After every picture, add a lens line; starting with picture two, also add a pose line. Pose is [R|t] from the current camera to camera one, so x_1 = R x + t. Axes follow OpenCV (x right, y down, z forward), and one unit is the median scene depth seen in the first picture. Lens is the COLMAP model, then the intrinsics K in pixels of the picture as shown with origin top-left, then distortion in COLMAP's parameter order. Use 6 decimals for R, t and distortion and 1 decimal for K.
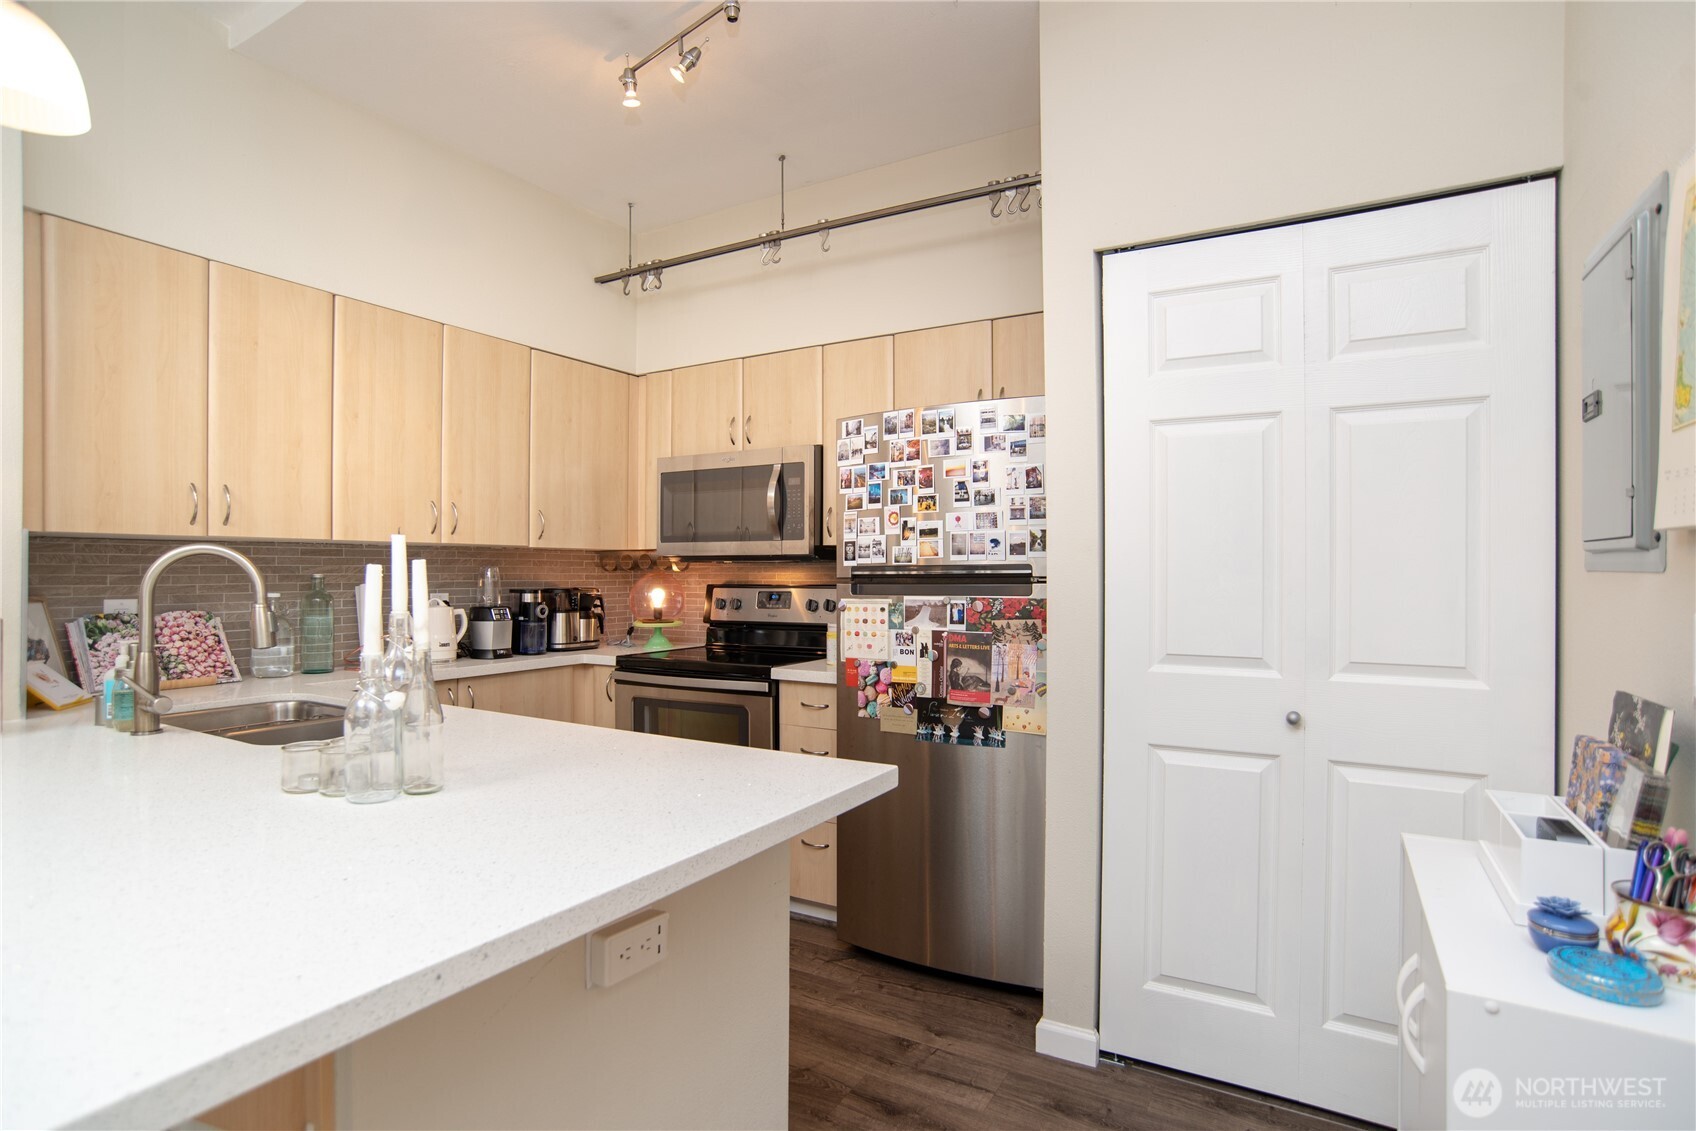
lens RADIAL K [[851.9, 0, 849.6], [0, 851.9, 568.3], [0, 0, 1]] dist [-0.031577, 0.007907]
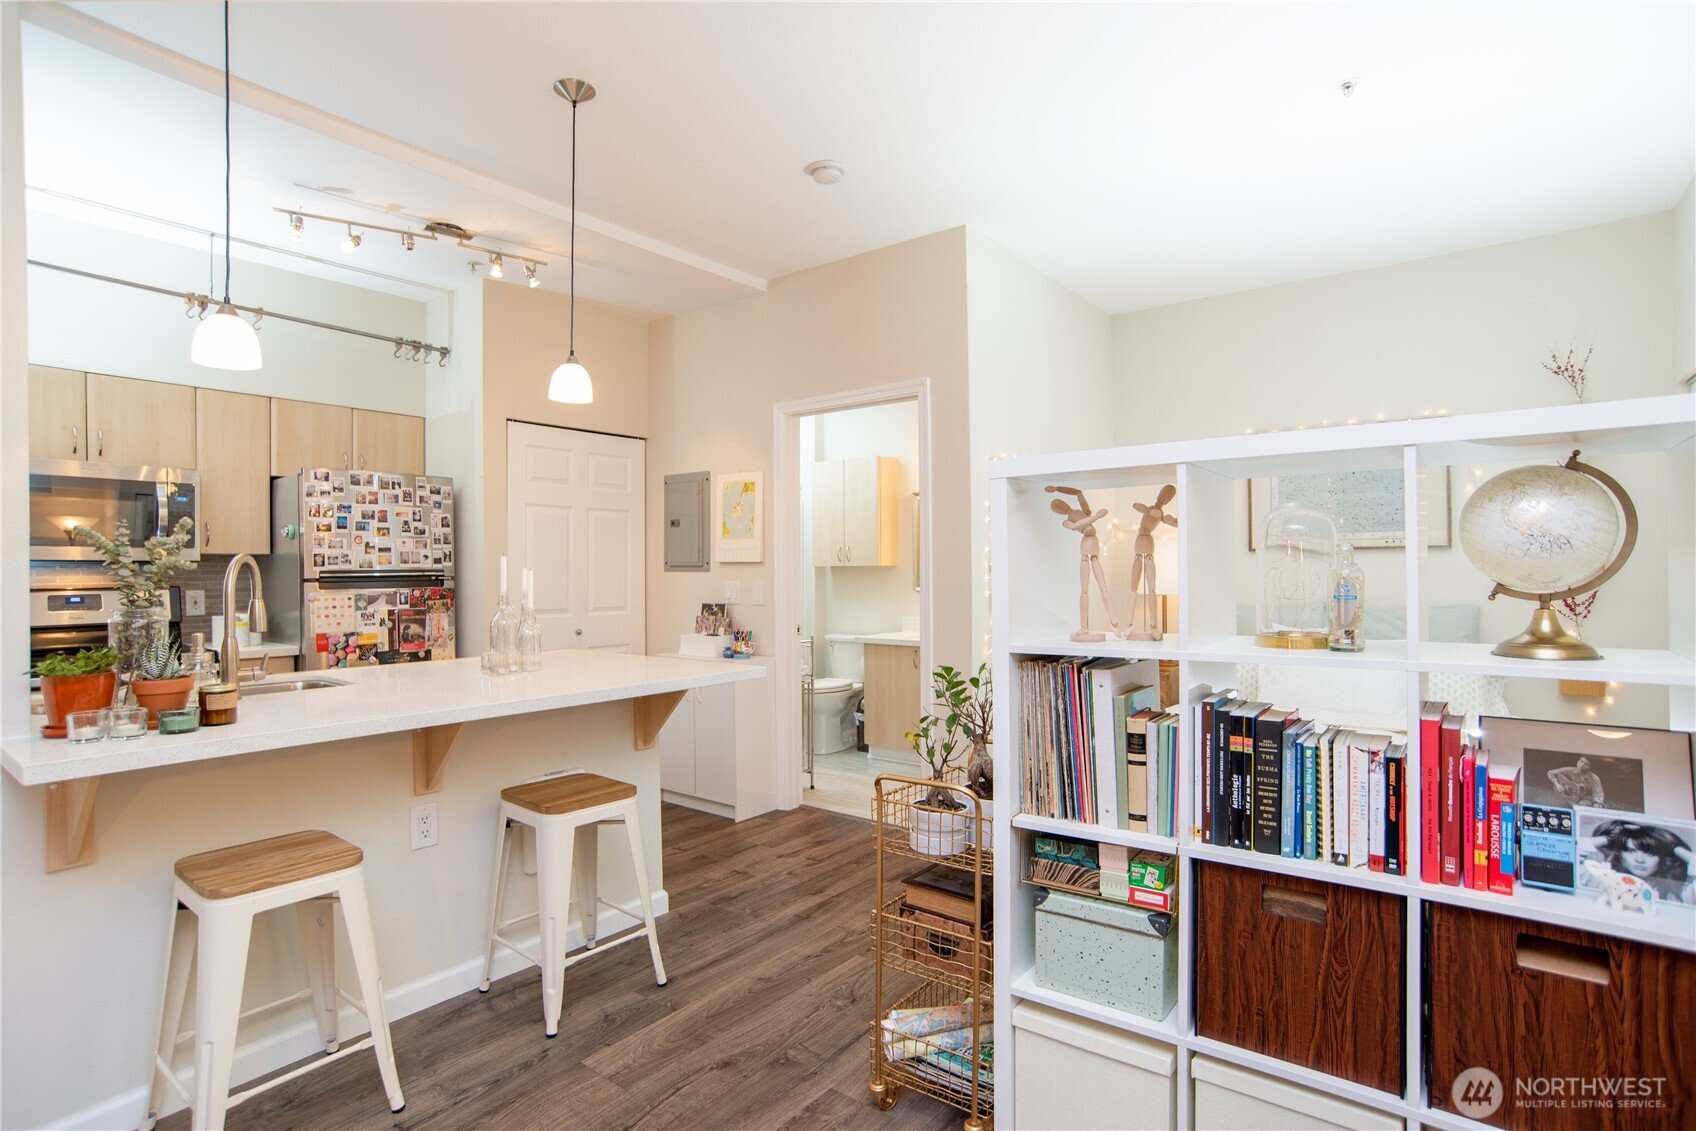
lens RADIAL K [[851.9, 0, 849.7], [0, 851.9, 572.9], [0, 0, 1]] dist [-0.031577, 0.007907]
pose [[0.135264, -0.000048, 0.990810, -1.321432], [0.002937, 0.999996, -0.000352, 0.005173], [-0.990805, 0.002958, 0.135264, -0.096732]]
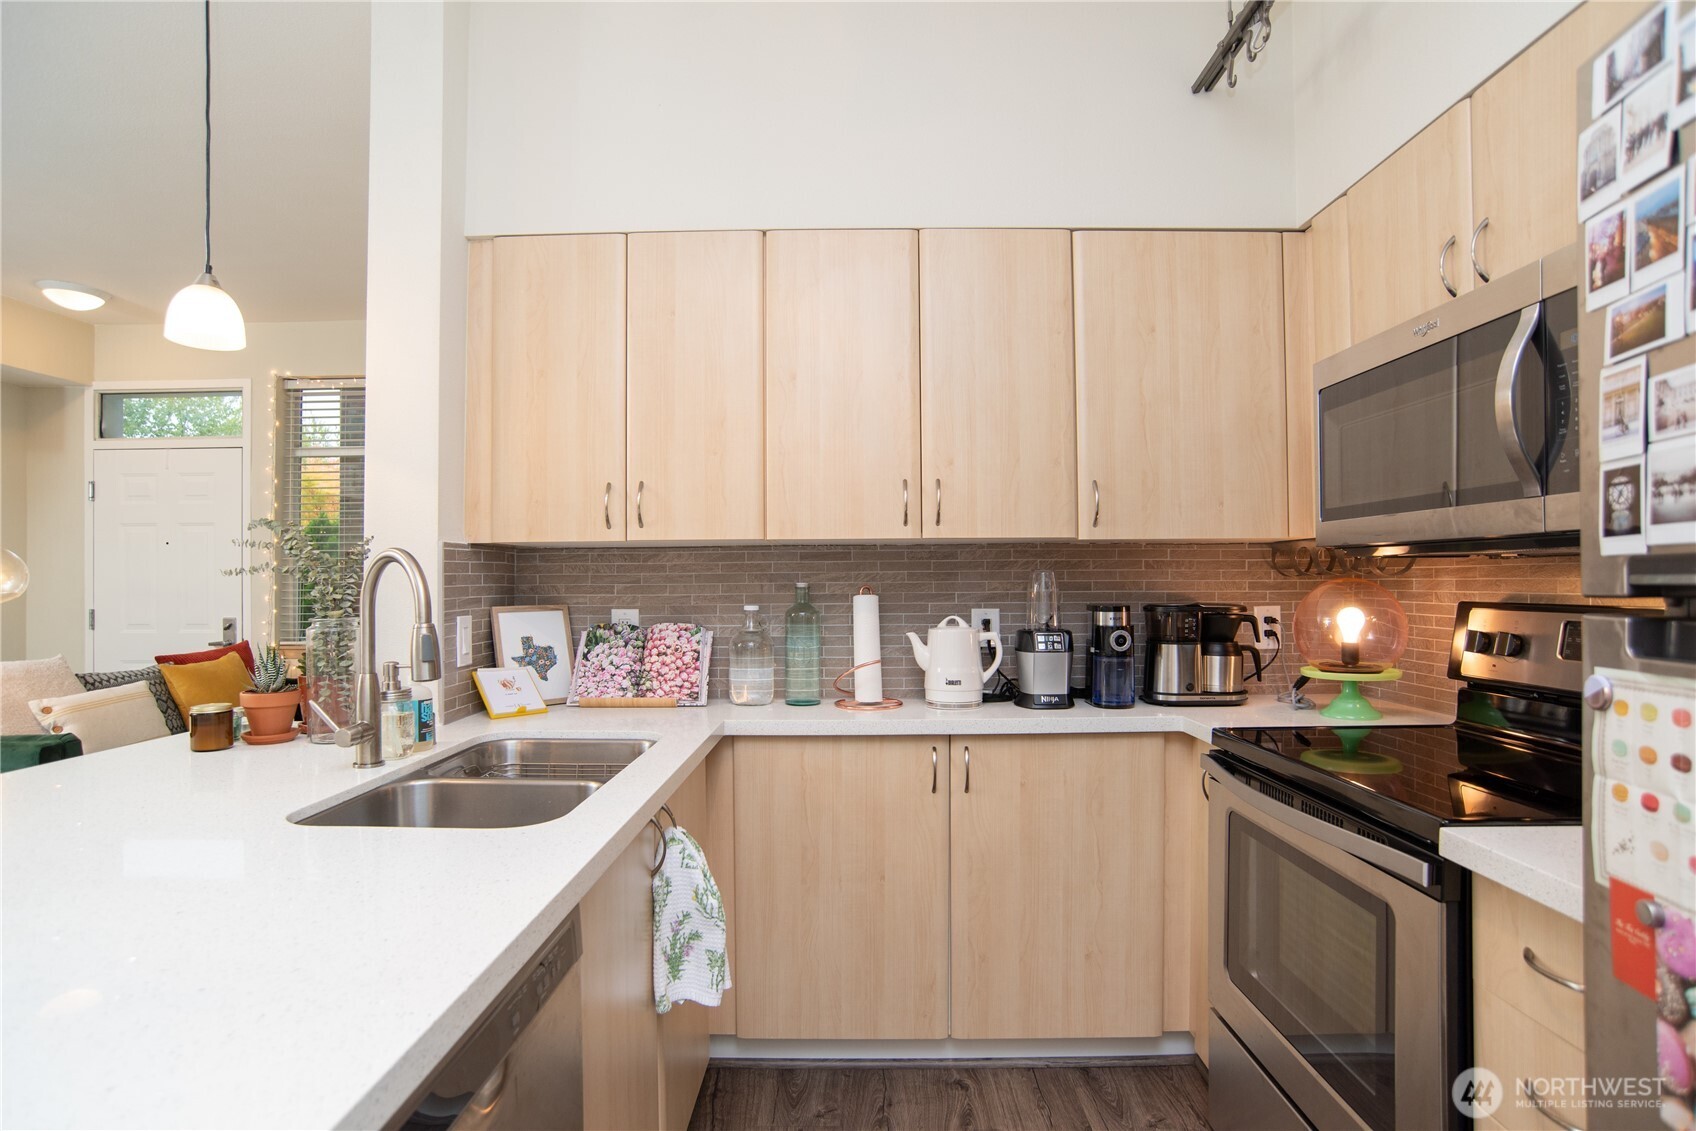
lens RADIAL K [[851.9, 0, 856.7], [0, 851.9, 574.9], [0, 0, 1]] dist [-0.031577, 0.007907]
pose [[0.494117, -0.007796, -0.869361, 0.115690], [0.009642, 0.999947, -0.003487, 0.002477], [0.869342, -0.006659, 0.494166, 0.651470]]
